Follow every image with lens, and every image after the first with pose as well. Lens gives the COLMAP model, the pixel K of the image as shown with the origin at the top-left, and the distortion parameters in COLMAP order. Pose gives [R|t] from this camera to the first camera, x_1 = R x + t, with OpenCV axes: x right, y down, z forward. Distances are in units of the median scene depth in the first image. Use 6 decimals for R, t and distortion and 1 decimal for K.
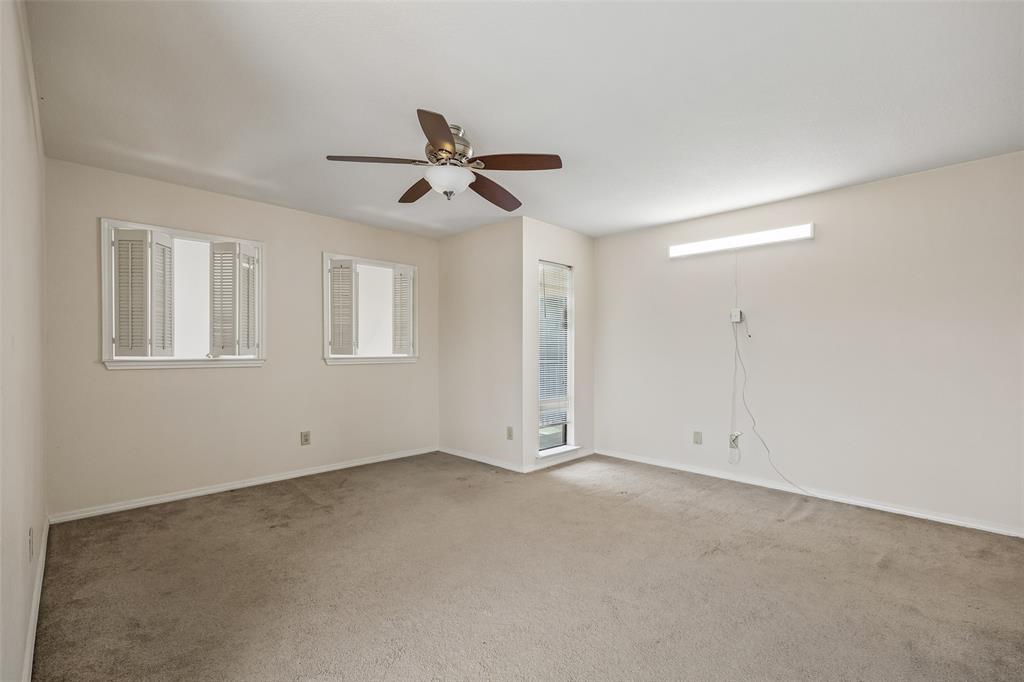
lens RADIAL K [[443.0, 0, 508.4], [0, 443.0, 350.7], [0, 0, 1]] dist [-0.002034, 0.000201]
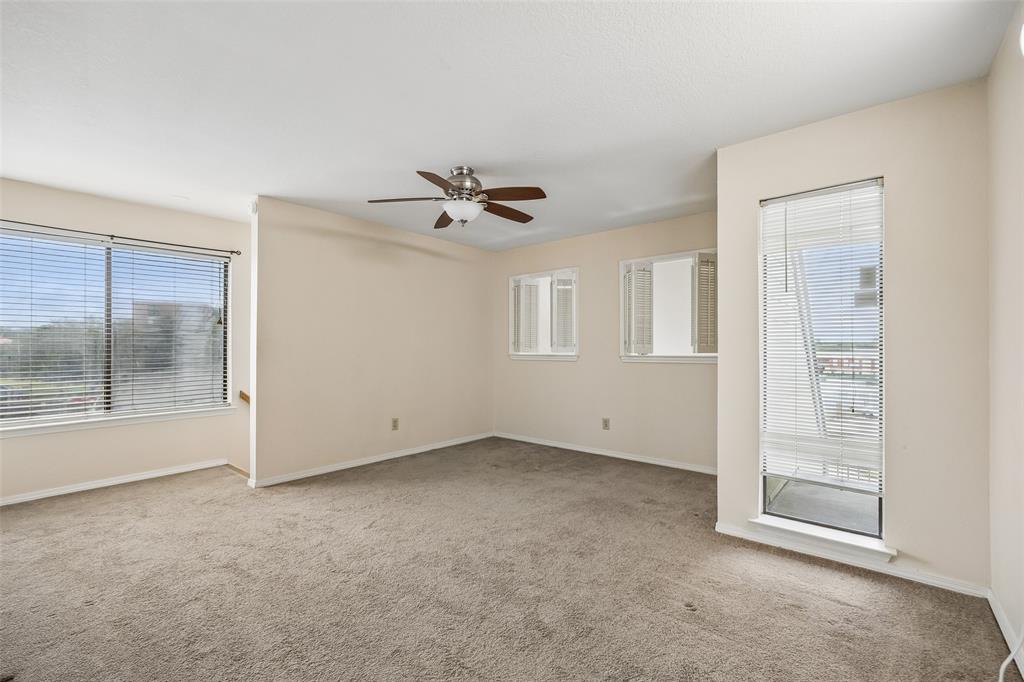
lens RADIAL K [[443.0, 0, 508.4], [0, 443.0, 350.7], [0, 0, 1]] dist [-0.002034, 0.000201]
pose [[0.099021, 0.004685, -0.995074, 0.737501], [-0.001870, 0.999988, 0.004522, -0.001141], [0.995084, 0.001413, 0.099028, 0.673614]]
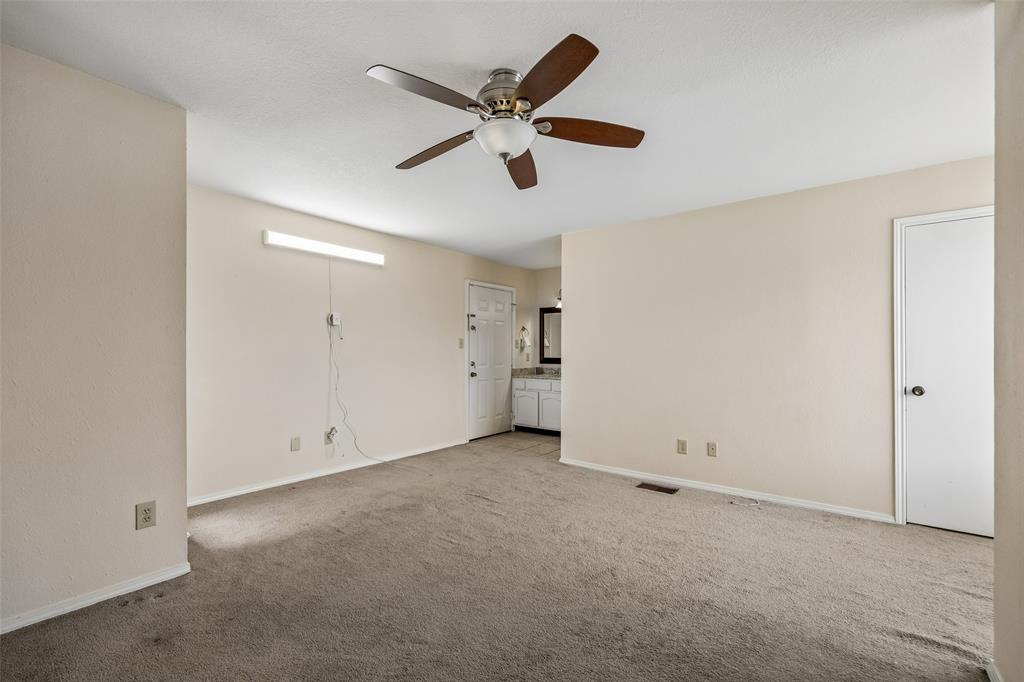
lens RADIAL K [[443.0, 0, 508.4], [0, 443.0, 350.7], [0, 0, 1]] dist [-0.002034, 0.000201]
pose [[-0.121823, -0.000535, 0.992552, -0.624525], [-0.003262, 0.999995, 0.000139, -0.004433], [-0.992546, -0.003221, -0.121824, 0.737525]]
